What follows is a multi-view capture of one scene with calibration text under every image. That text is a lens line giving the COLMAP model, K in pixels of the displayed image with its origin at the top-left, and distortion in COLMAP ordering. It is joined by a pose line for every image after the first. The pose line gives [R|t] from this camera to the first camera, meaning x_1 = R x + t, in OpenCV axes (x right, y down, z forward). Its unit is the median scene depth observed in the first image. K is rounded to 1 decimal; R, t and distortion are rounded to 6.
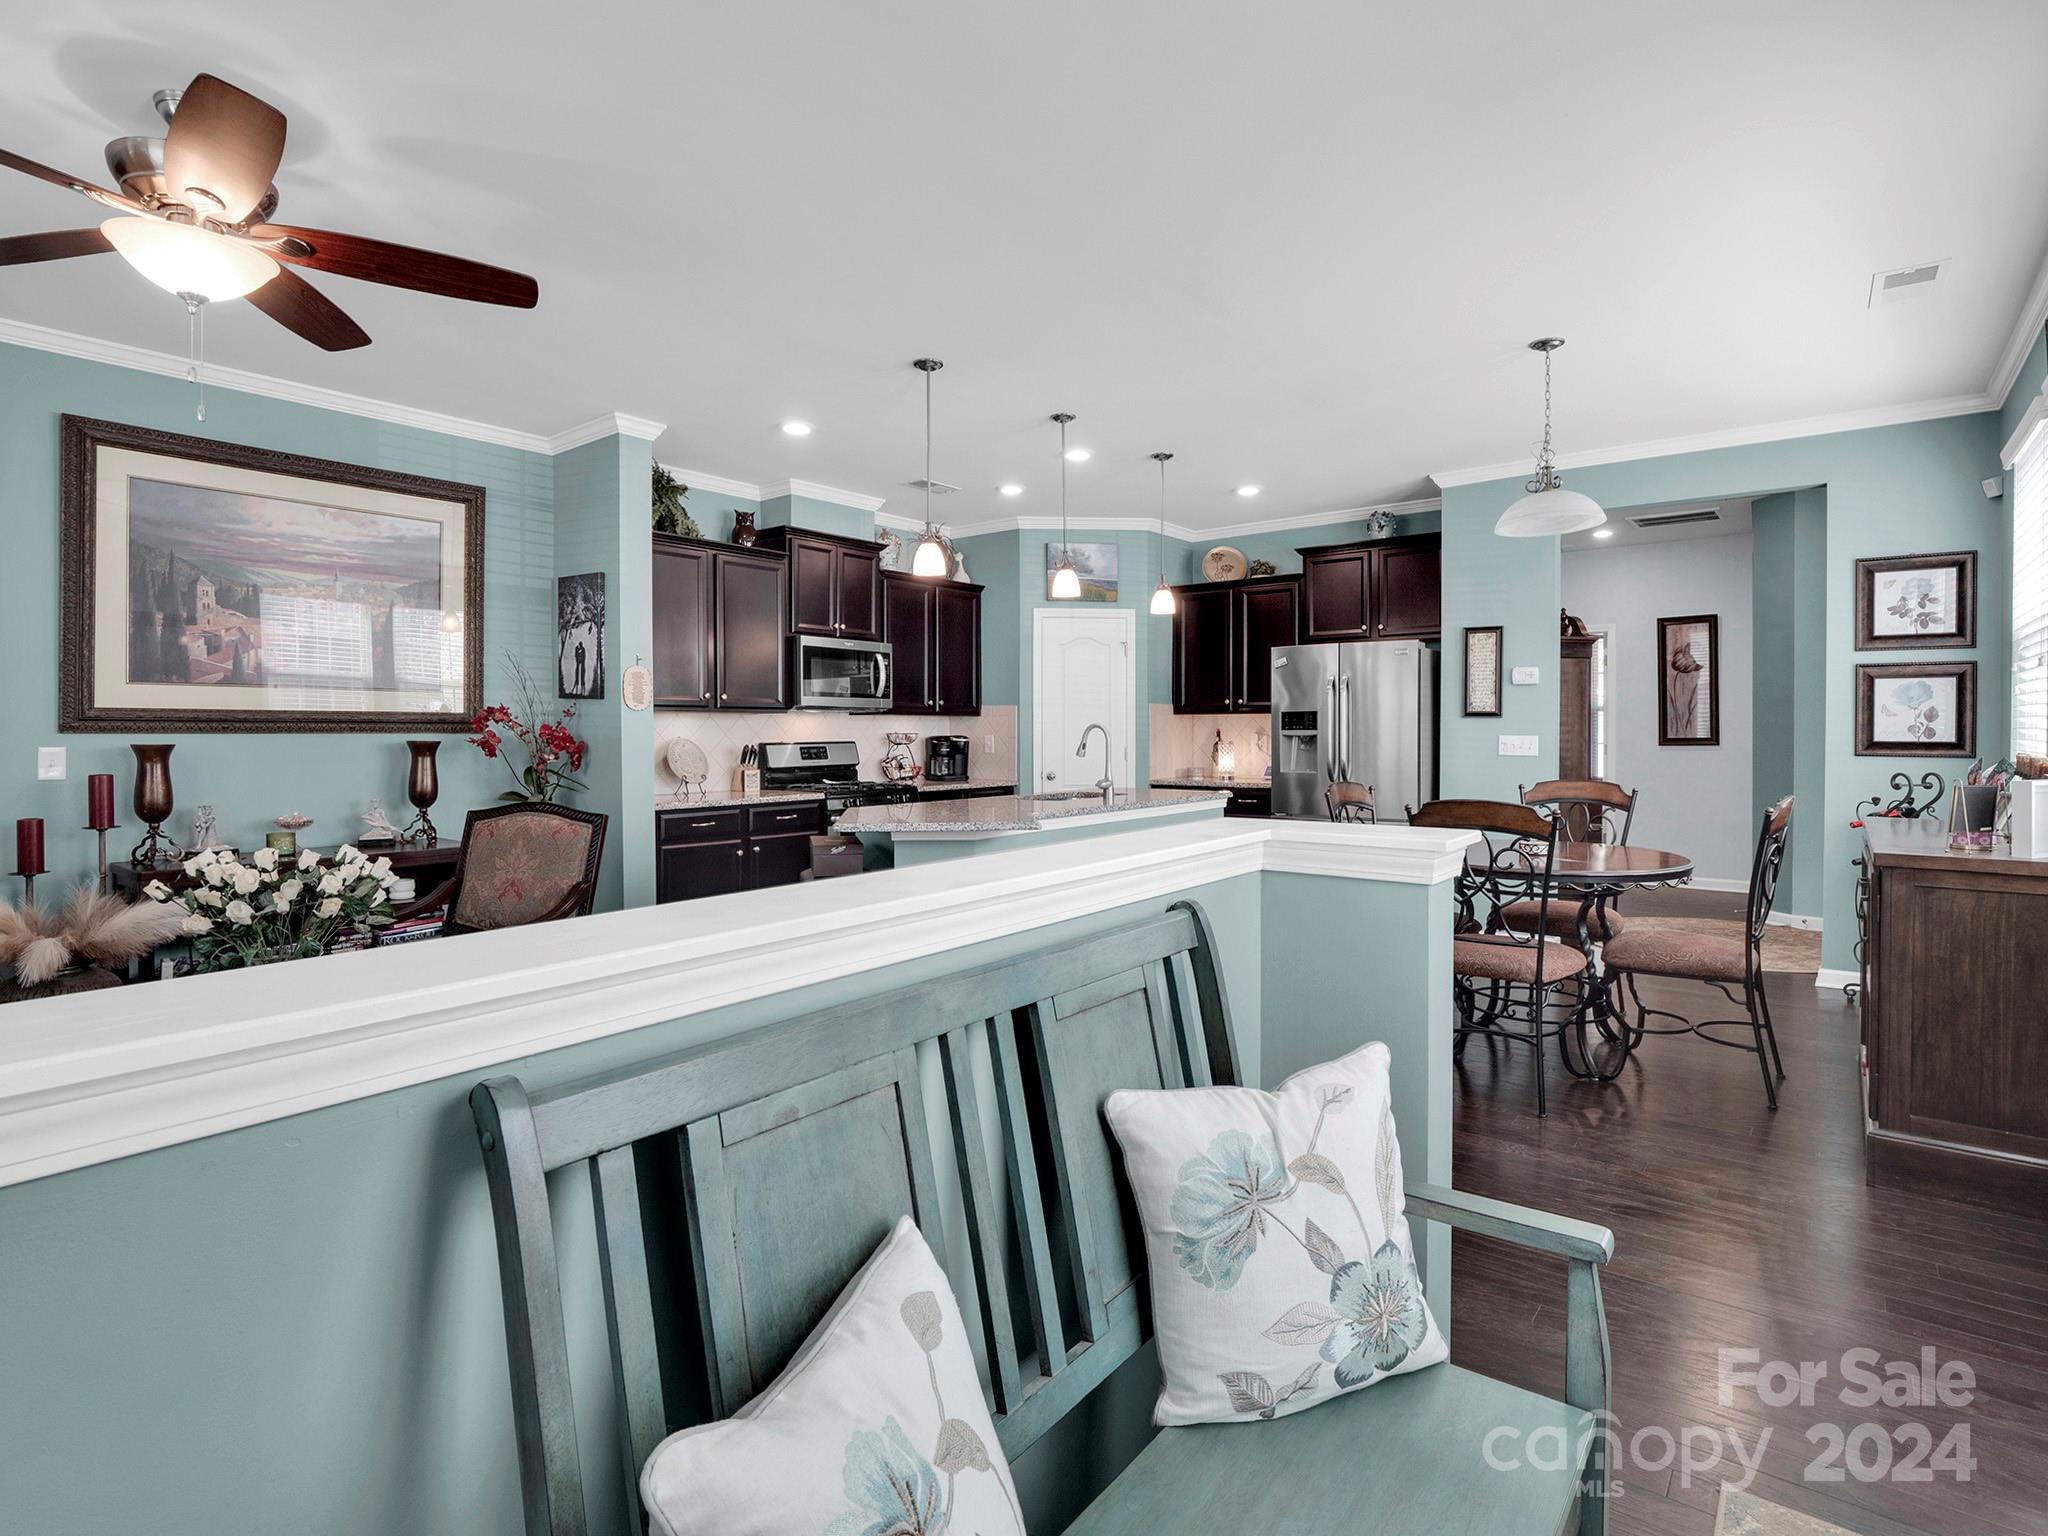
lens RADIAL K [[1025.9, 0, 1065.8], [0, 1025.9, 735.0], [0, 0, 1]] dist [-0.015530, -0.000420]
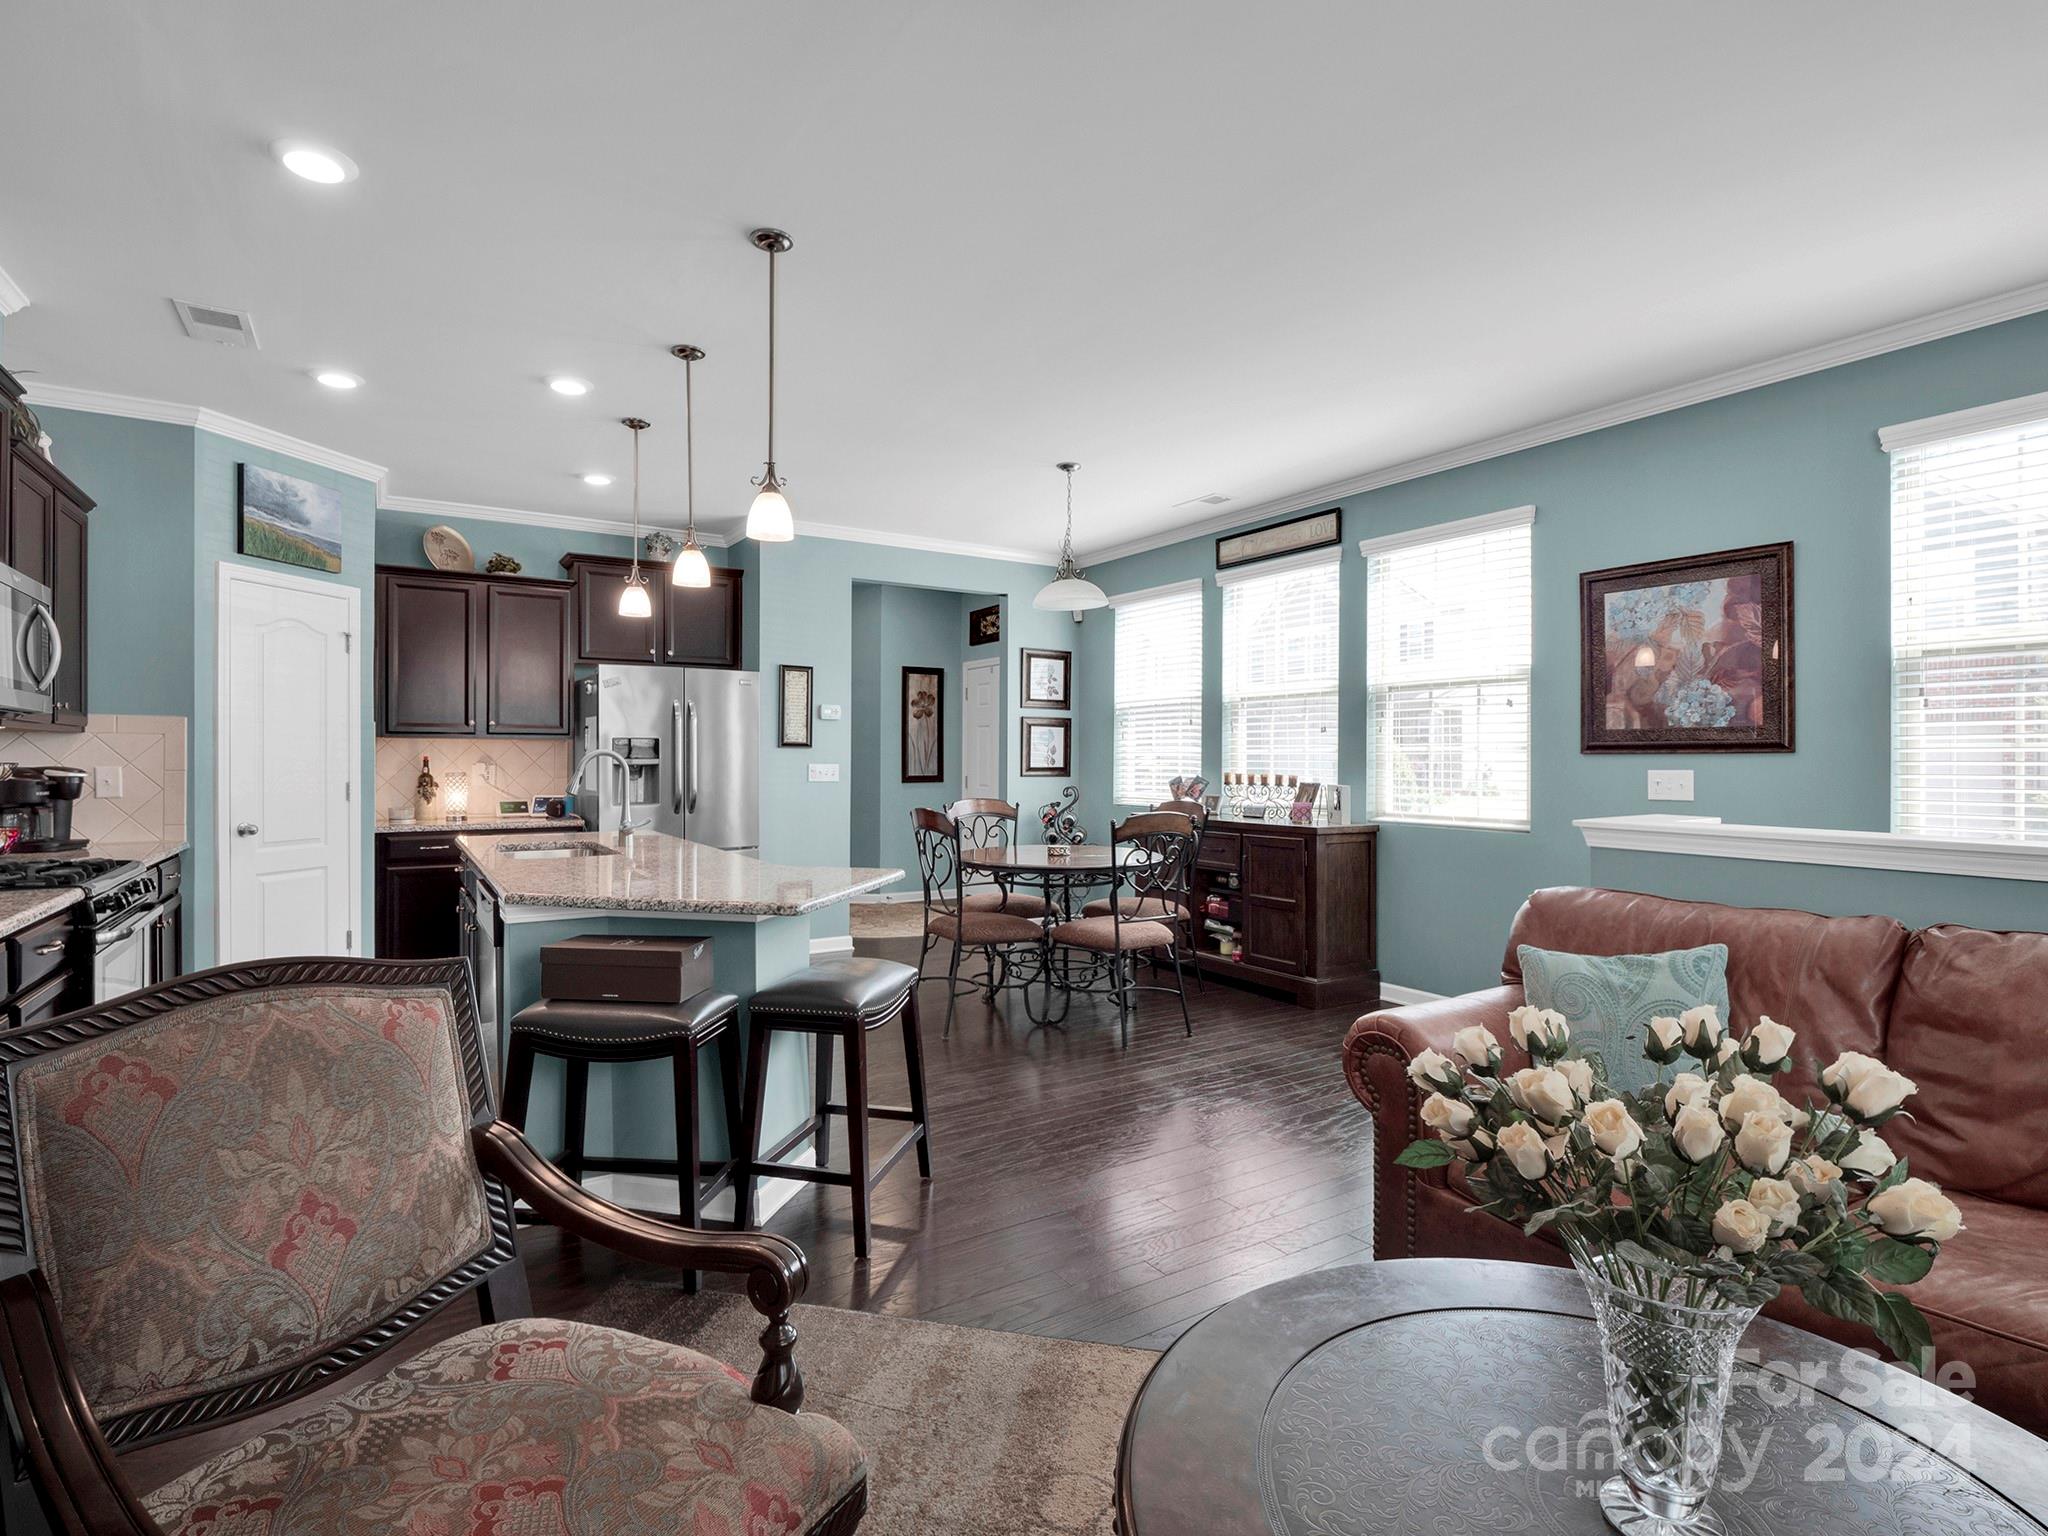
lens RADIAL K [[964.3, 0, 994.5], [0, 964.3, 757.2], [0, 0, 1]] dist [-0.015658, -0.000466]
pose [[0.367066, 0.003609, 0.930188, -0.583076], [0.001435, 0.999989, -0.004446, -0.002575], [-0.930194, 0.002967, 0.367057, 0.513894]]
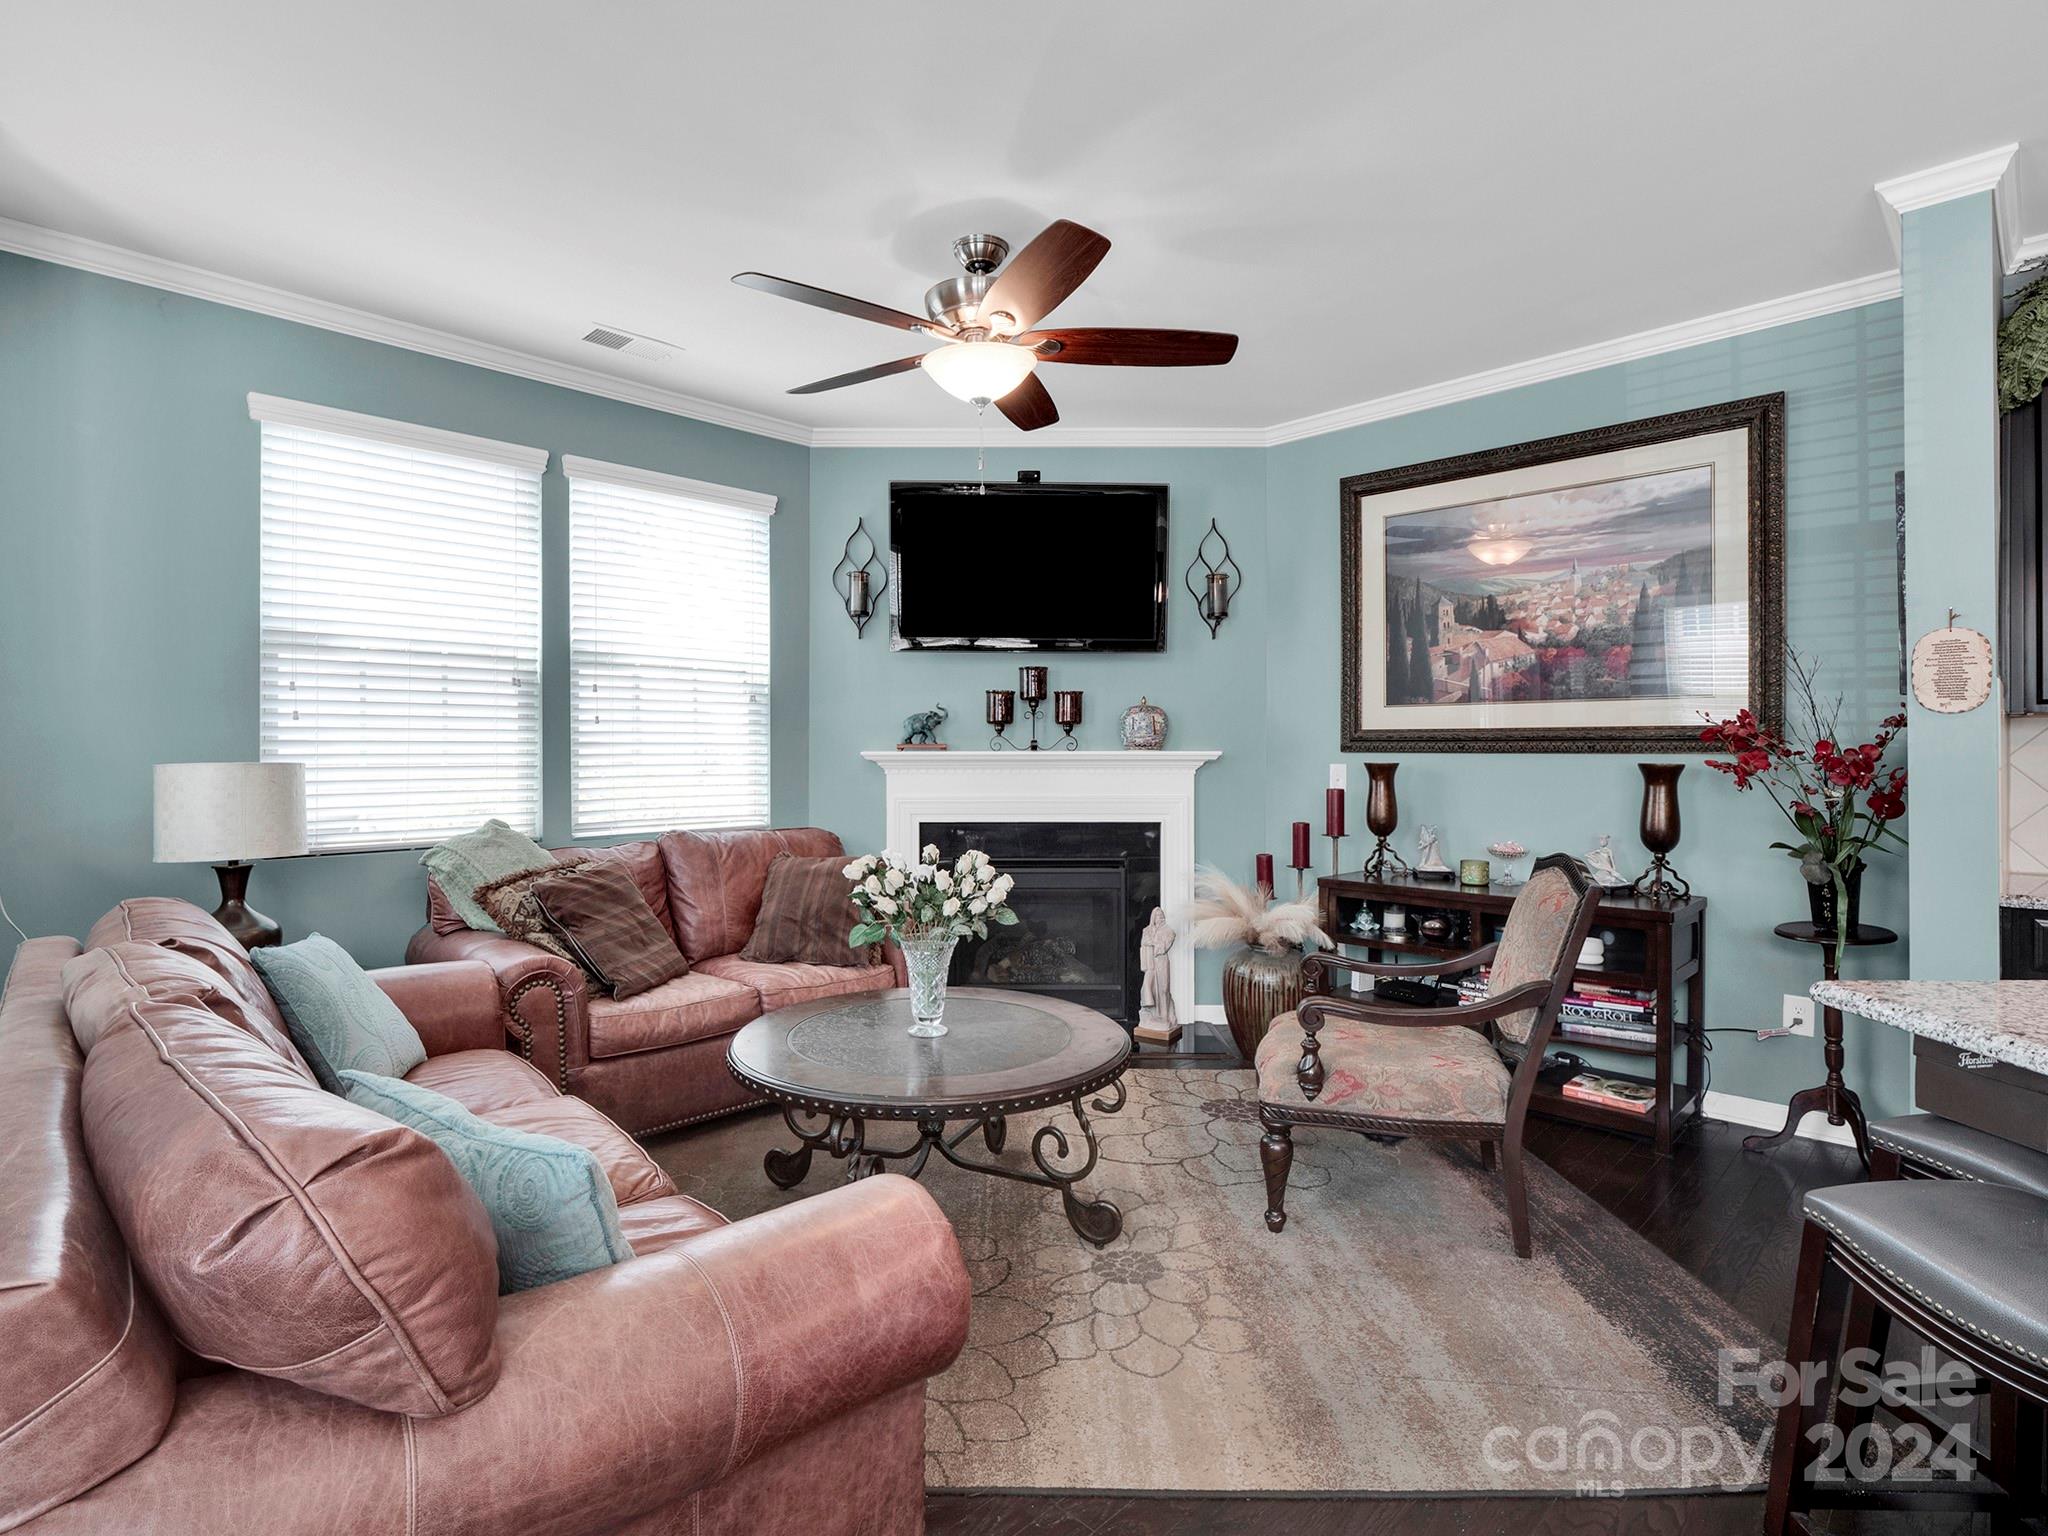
lens RADIAL K [[1021.3, 0, 979.5], [0, 1021.3, 753.7], [0, 0, 1]] dist [-0.002948, -0.001231]
pose [[-0.156605, 0.003810, -0.987654, 0.180064], [-0.004953, 0.999977, 0.004643, -0.002706], [0.987649, 0.005619, -0.156582, 0.578192]]
